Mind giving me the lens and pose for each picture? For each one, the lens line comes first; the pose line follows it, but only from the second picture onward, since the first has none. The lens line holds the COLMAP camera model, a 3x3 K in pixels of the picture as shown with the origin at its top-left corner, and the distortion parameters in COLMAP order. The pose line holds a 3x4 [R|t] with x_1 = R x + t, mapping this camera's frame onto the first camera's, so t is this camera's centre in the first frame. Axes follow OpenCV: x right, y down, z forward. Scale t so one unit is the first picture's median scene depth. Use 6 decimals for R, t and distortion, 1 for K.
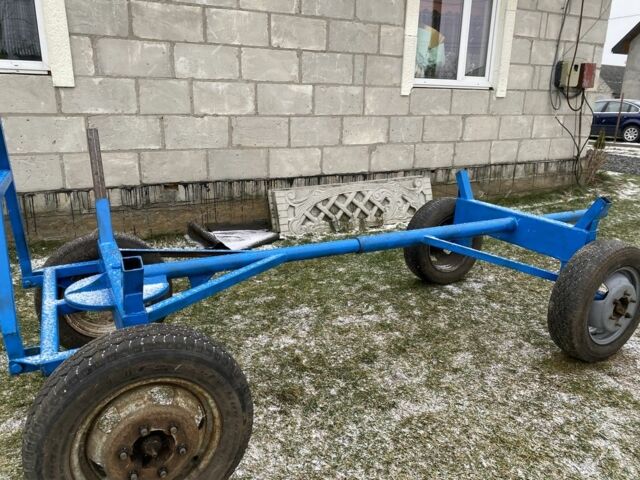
lens RADIAL K [[480.0, 0, 320.0], [0, 480.0, 240.0], [0, 0, 1]] dist [0.061189, -0.128759]
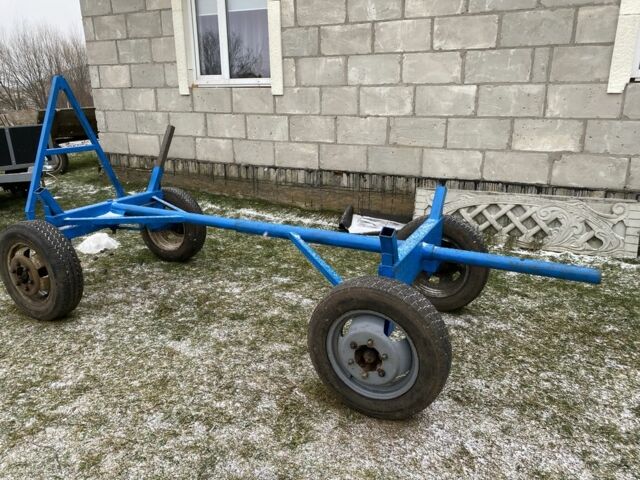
lens RADIAL K [[483.6, 0, 323.3], [0, 483.6, 245.2], [0, 0, 1]] dist [-0.007868, -0.009112]
pose [[0.590539, 0.221552, -0.776002, 0.628621], [-0.204362, 0.971290, 0.121789, -0.071313], [0.780705, 0.086664, 0.618861, 0.211052]]
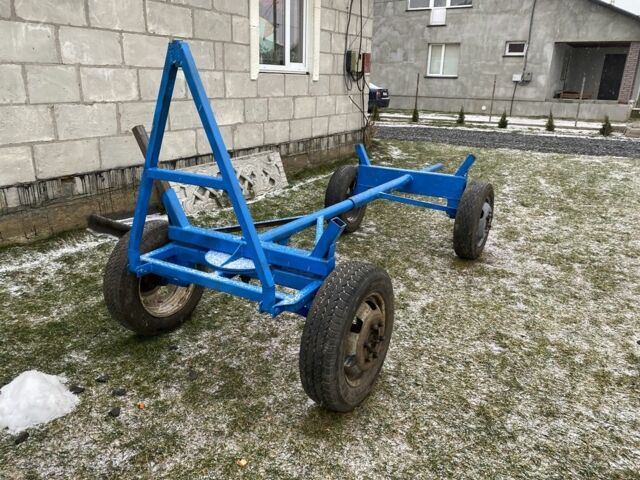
lens RADIAL K [[483.6, 0, 323.3], [0, 483.6, 245.2], [0, 0, 1]] dist [-0.007868, -0.009112]
pose [[0.852866, -0.165437, 0.495227, -0.349892], [0.136234, 0.986129, 0.094811, -0.005067], [-0.504043, -0.013395, 0.863574, -0.064846]]
